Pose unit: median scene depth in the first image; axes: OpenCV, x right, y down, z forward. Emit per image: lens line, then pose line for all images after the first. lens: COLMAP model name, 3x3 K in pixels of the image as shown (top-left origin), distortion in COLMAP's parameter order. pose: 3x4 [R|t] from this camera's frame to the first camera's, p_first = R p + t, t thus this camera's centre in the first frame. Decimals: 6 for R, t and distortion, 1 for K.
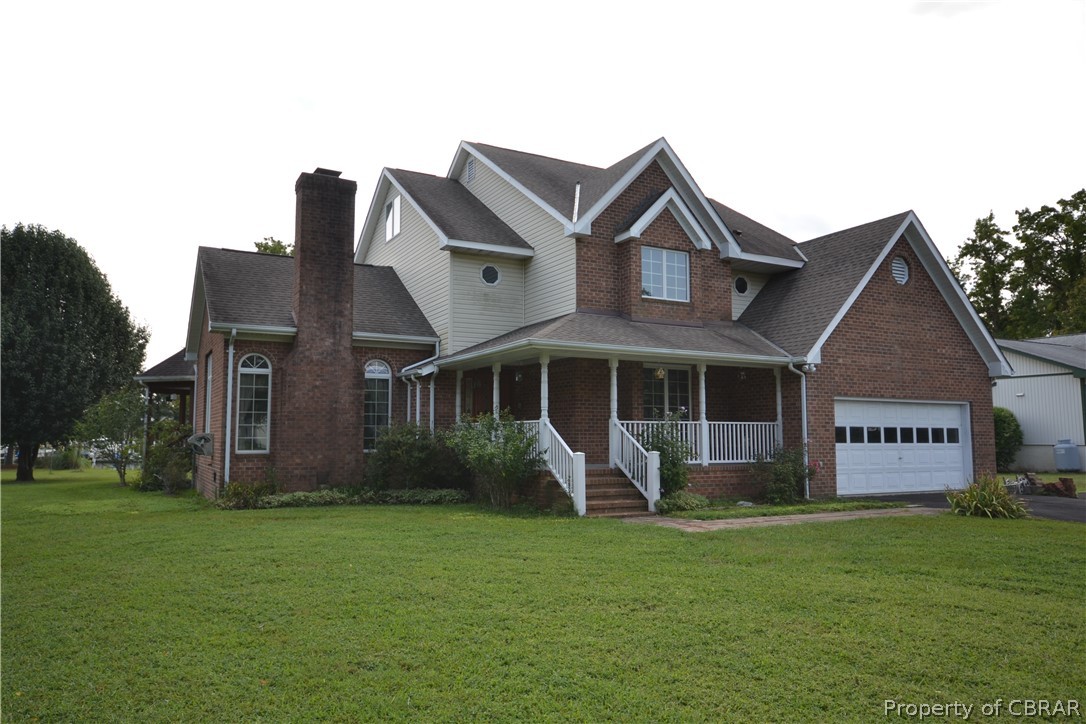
lens RADIAL K [[754.2, 0, 543.0], [0, 754.2, 362.0], [0, 0, 1]] dist [0.000925, 0.002178]
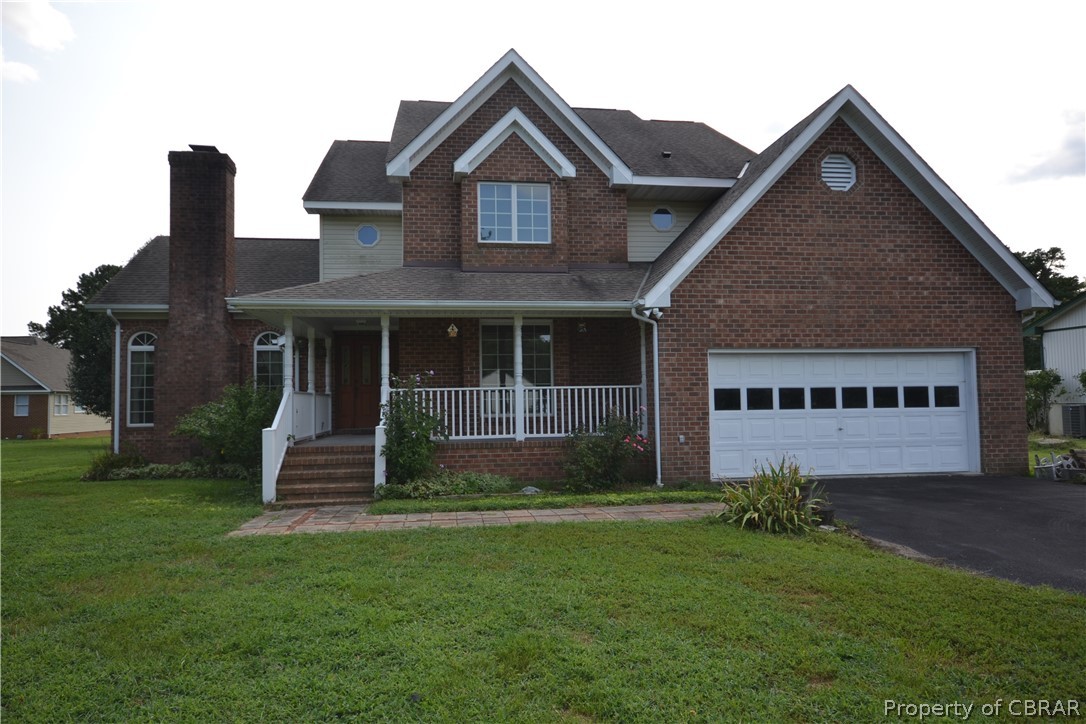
lens RADIAL K [[687.3, 0, 543.0], [0, 687.3, 362.0], [0, 0, 1]] dist [0.001347, 0.000619]
pose [[0.935372, -0.035822, -0.351846, 0.466689], [0.051211, 0.998091, 0.034526, 0.025756], [0.349938, -0.050313, 0.935421, 0.291557]]
